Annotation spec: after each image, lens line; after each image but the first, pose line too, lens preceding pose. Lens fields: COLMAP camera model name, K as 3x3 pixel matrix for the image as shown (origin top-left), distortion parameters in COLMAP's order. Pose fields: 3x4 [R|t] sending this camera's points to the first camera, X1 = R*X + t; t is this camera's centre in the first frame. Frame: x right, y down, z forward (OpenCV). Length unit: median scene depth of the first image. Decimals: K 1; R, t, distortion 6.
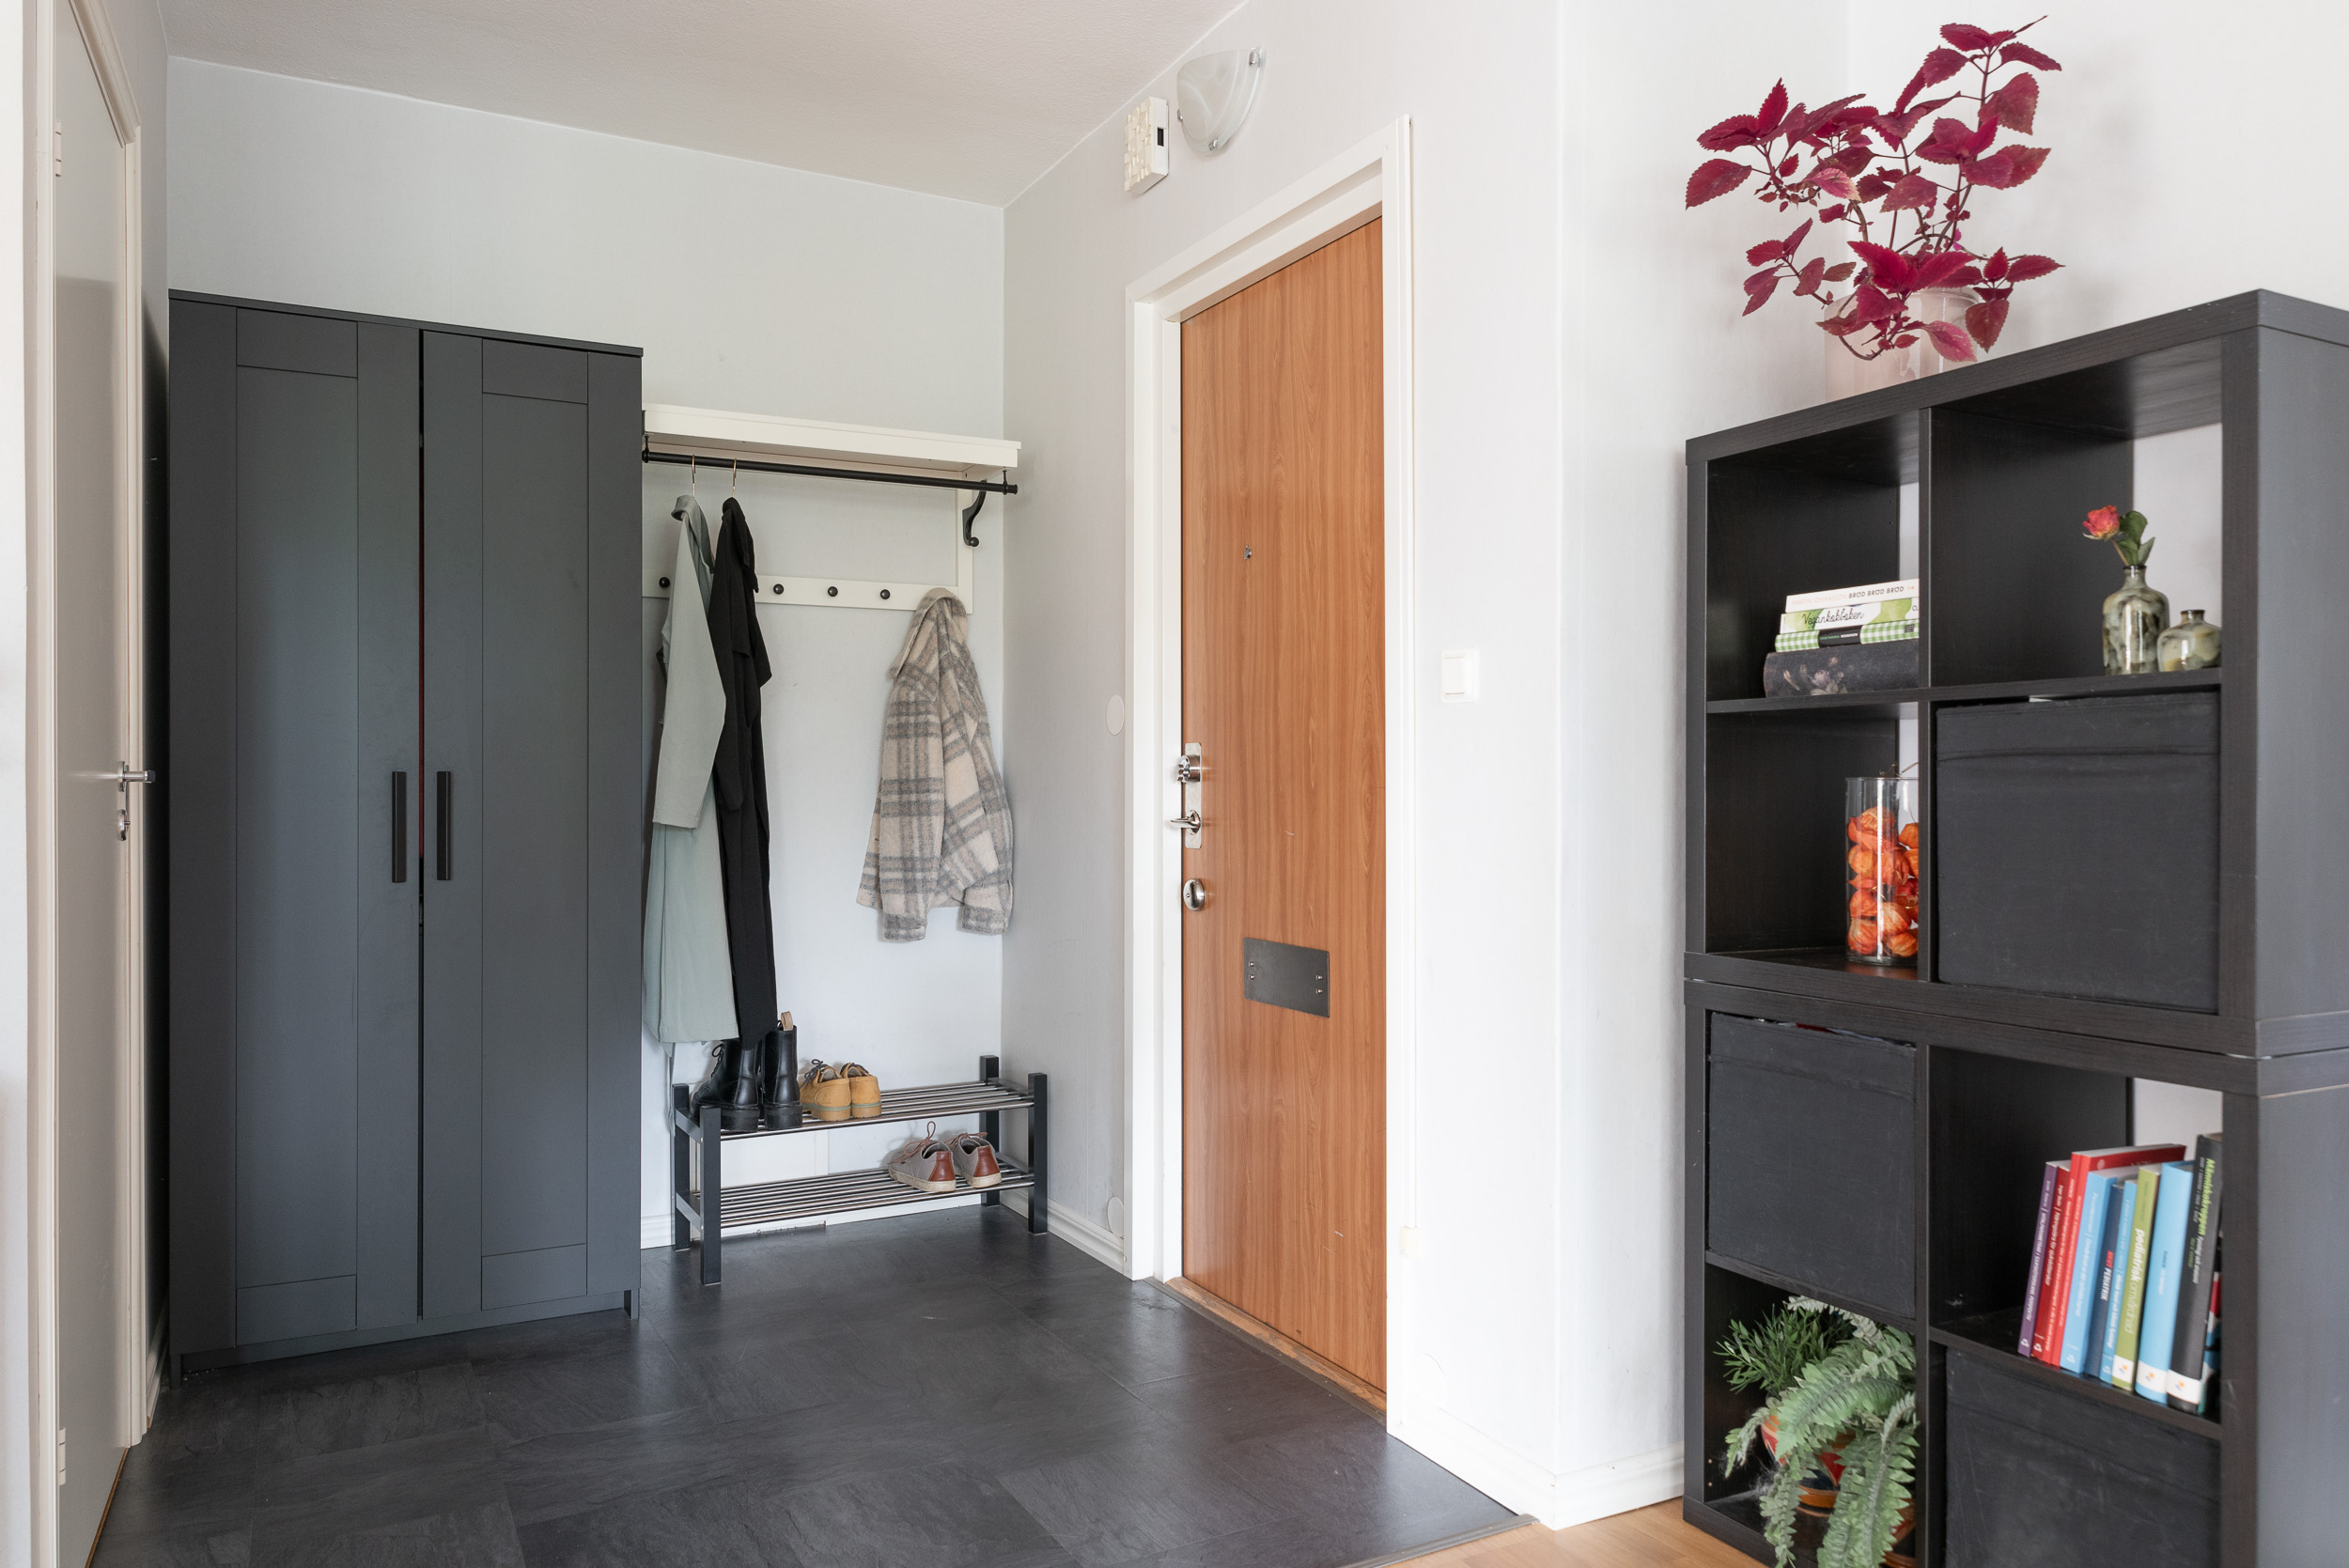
lens RADIAL K [[1557.0, 0, 1153.1], [0, 1557.0, 784.0], [0, 0, 1]] dist [0.017141, -0.008068]
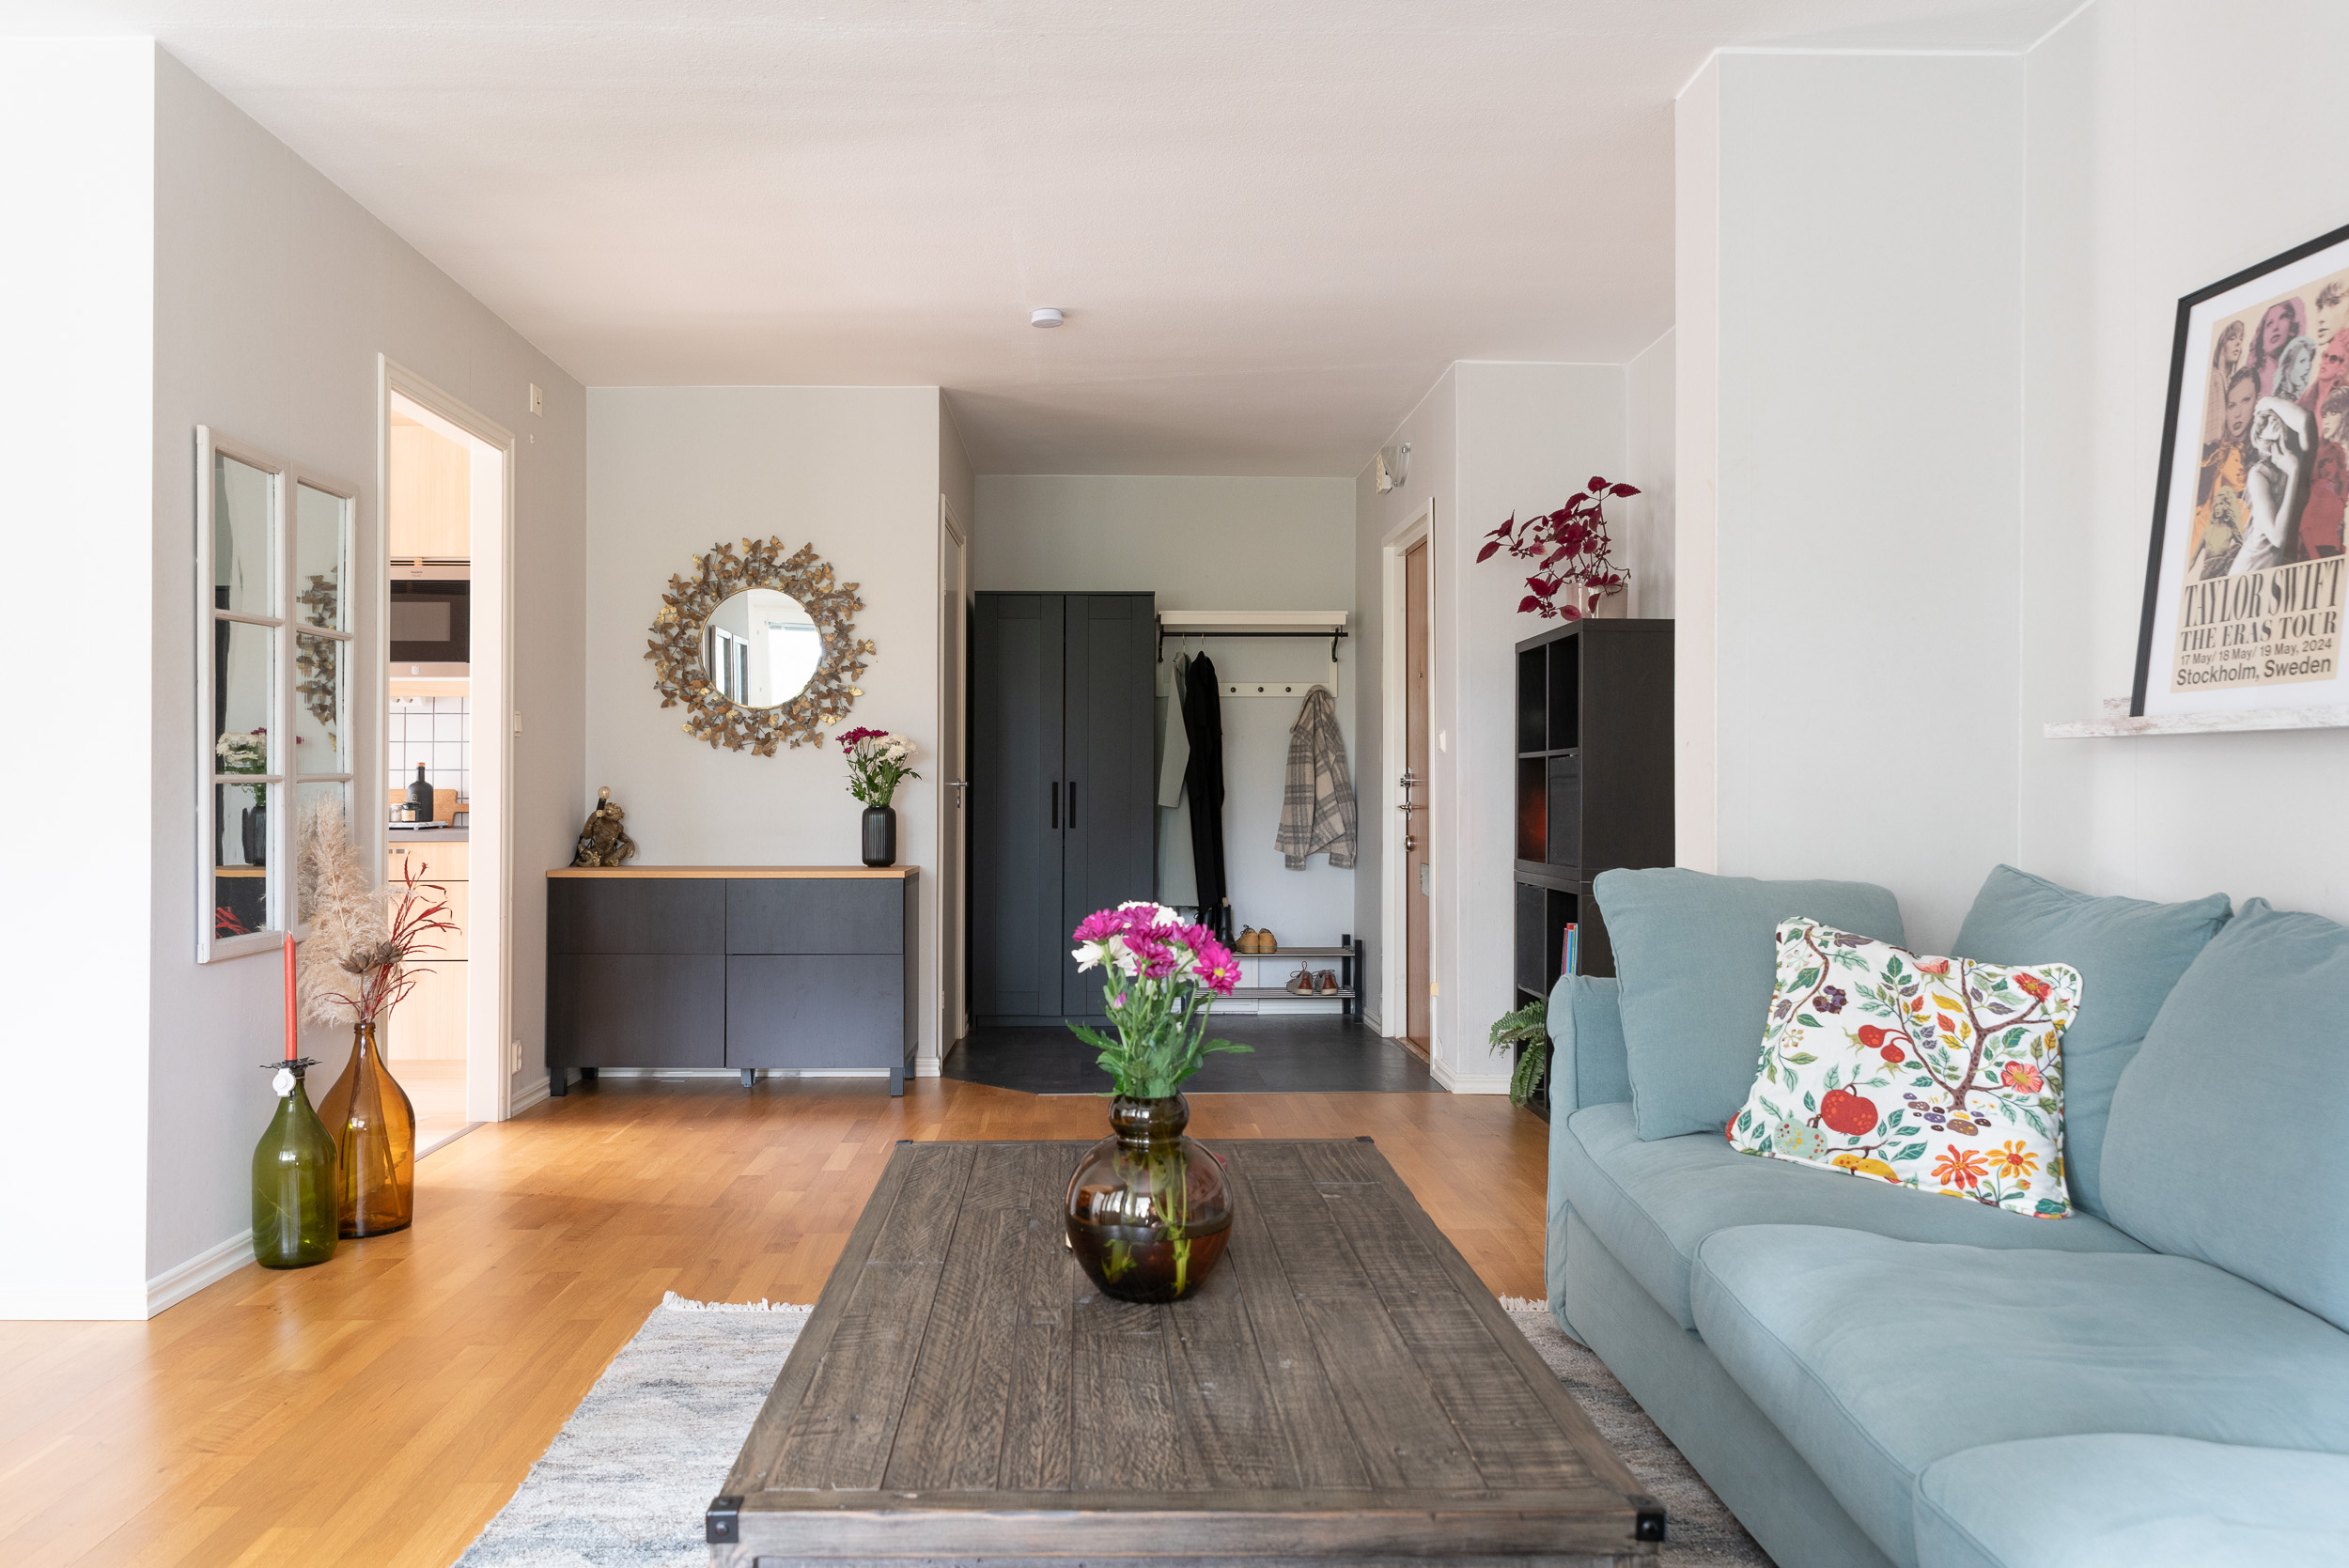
lens RADIAL K [[1557.0, 0, 1185.4], [0, 1557.0, 778.7], [0, 0, 1]] dist [0.017141, -0.008068]
pose [[0.908830, -0.000418, -0.417167, 0.525982], [-0.002447, 0.999977, -0.006333, 0.001353], [0.417160, 0.006776, 0.908808, -0.821405]]
